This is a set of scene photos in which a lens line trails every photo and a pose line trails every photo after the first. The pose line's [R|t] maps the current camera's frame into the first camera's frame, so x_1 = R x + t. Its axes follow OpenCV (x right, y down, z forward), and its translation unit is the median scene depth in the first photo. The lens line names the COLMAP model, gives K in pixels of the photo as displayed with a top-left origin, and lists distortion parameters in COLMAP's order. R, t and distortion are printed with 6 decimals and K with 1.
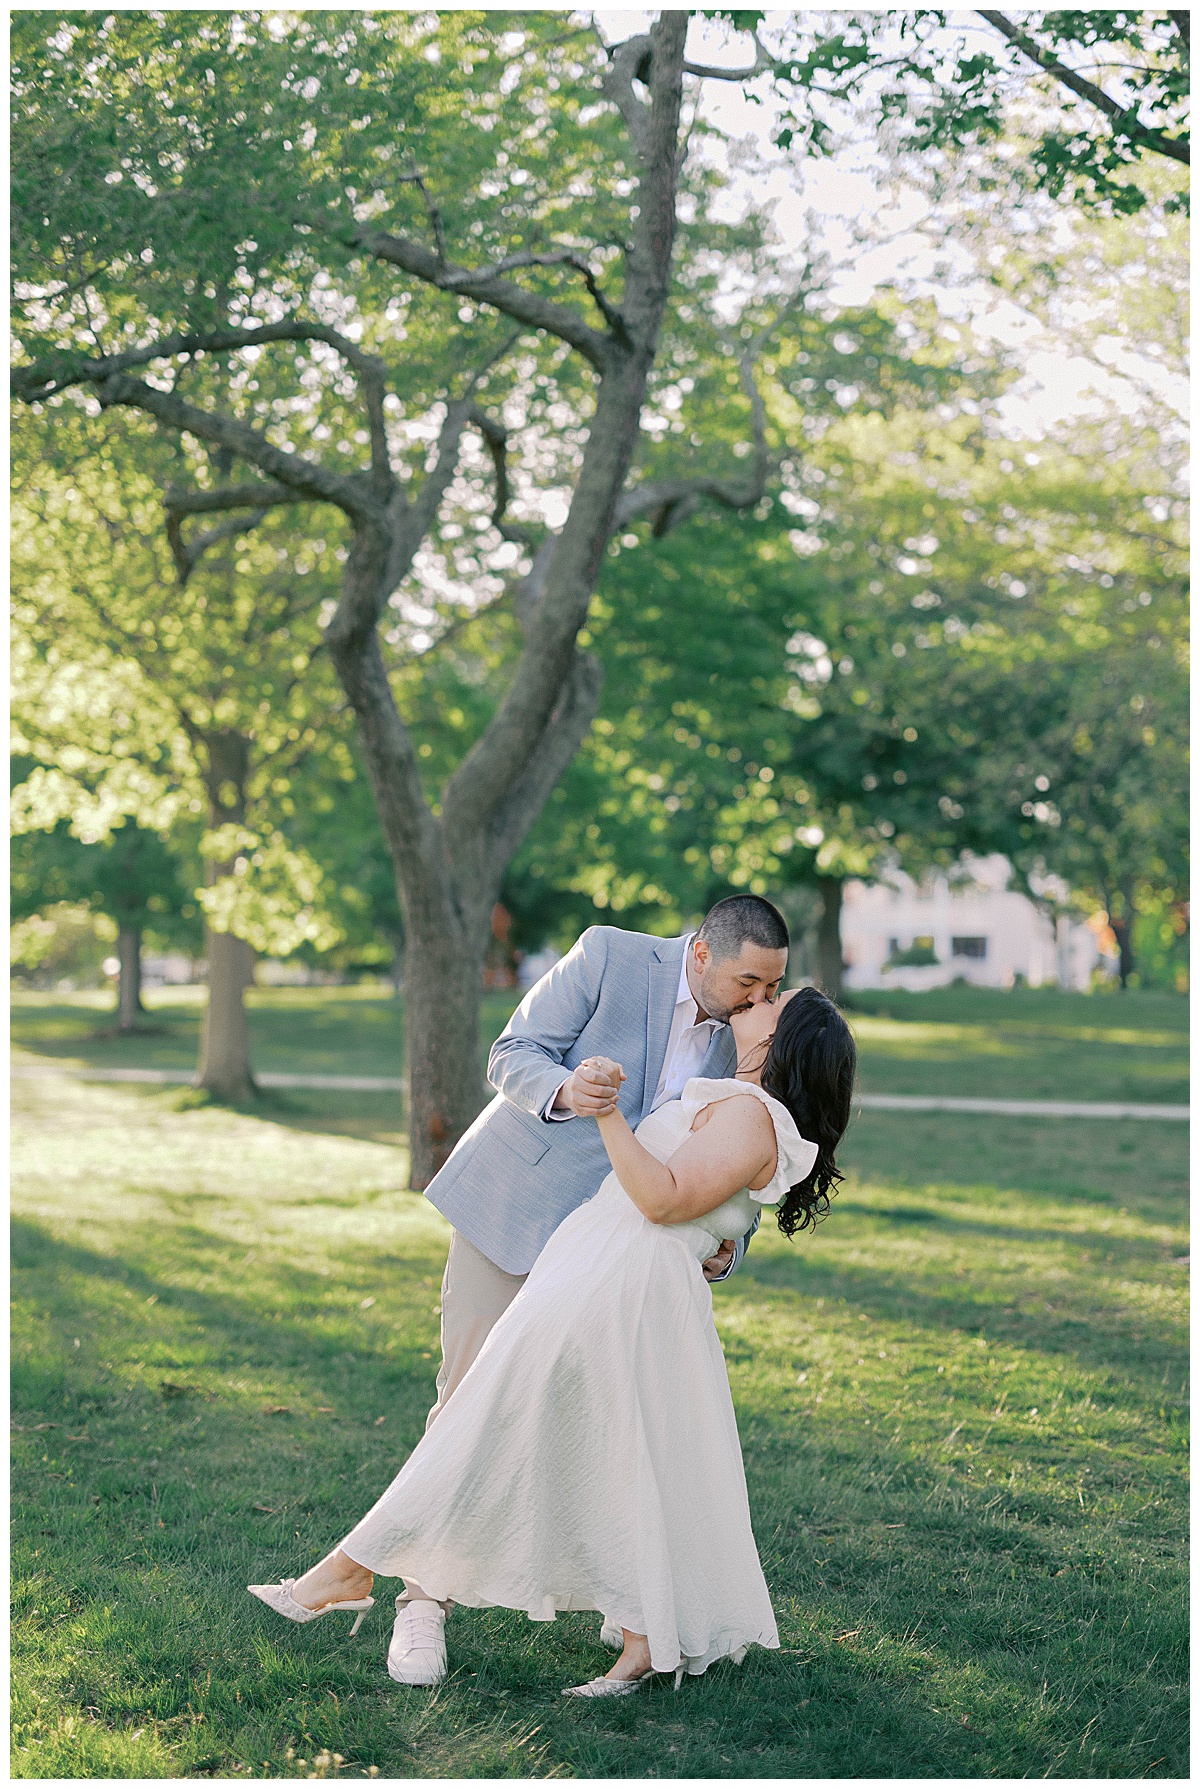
lens RADIAL K [[2684.9, 0, 608.2], [0, 2684.9, 853.6], [0, 0, 1]] dist [-0.005833, 0.108013]
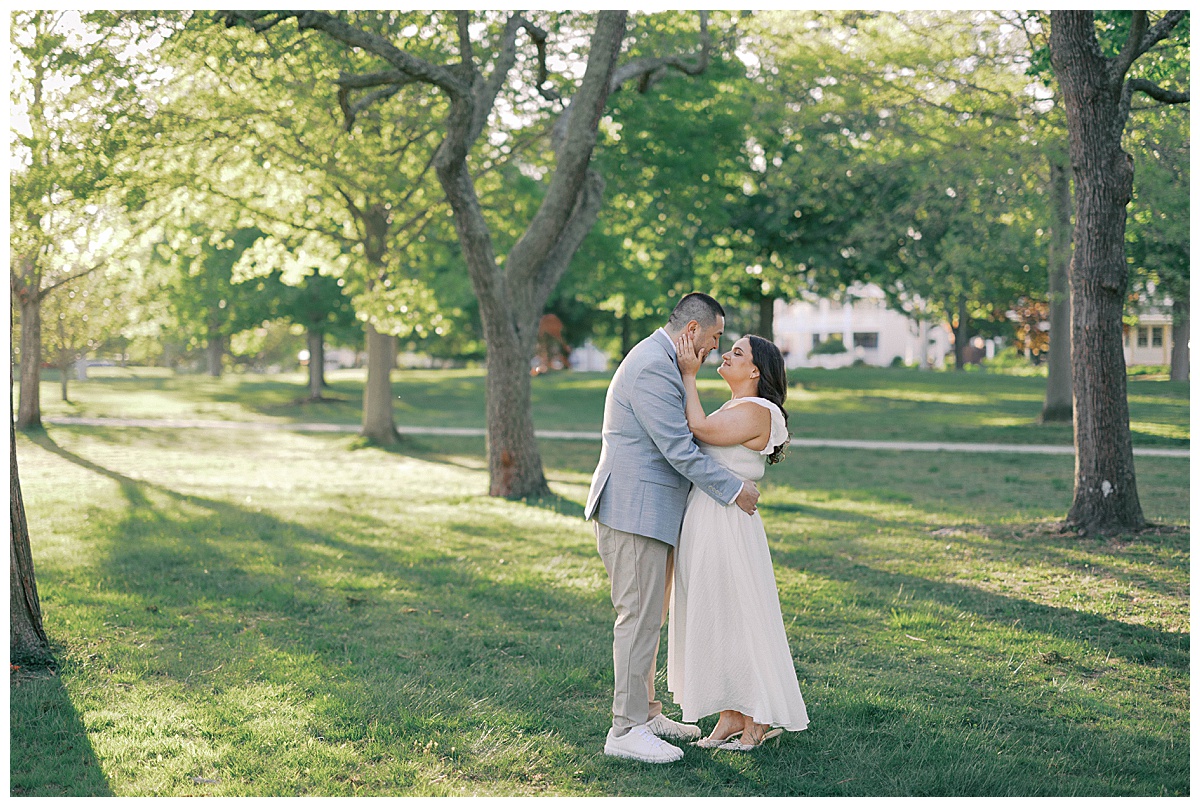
lens RADIAL K [[1800.9, 0, 600.0], [0, 1800.9, 403.5], [0, 0, 1]] dist [-0.005833, 0.108013]
pose [[0.999809, -0.005375, -0.018785, 0.012518], [0.006681, 0.997512, 0.070178, -0.008134], [0.018361, -0.070290, 0.997358, -0.089555]]
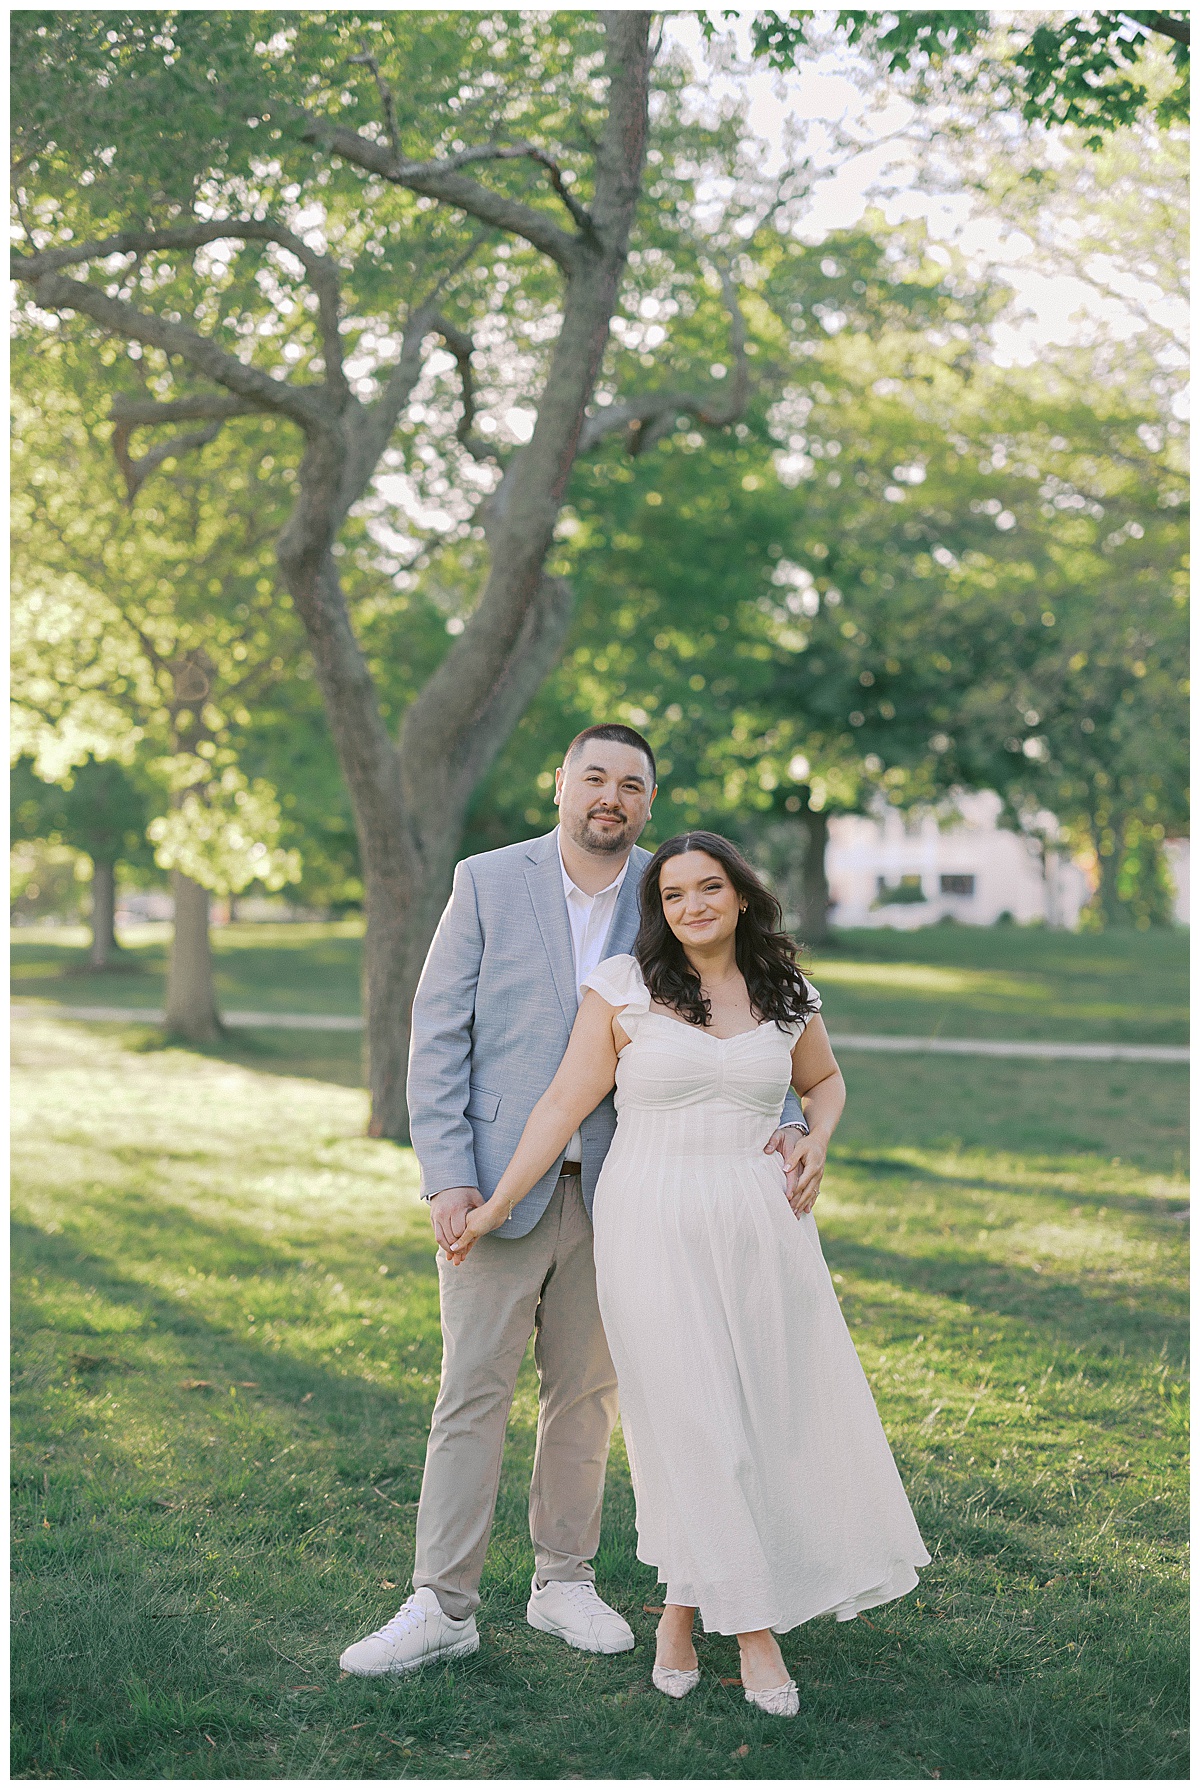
lens RADIAL K [[2686.4, 0, 608.2], [0, 2686.4, 854.1], [0, 0, 1]] dist [-0.005833, 0.108013]
pose [[0.999991, 0.001245, 0.004161, 0.005567], [-0.001342, 0.999726, 0.023367, 0.001778], [-0.004131, -0.023372, 0.999718, 0.036268]]
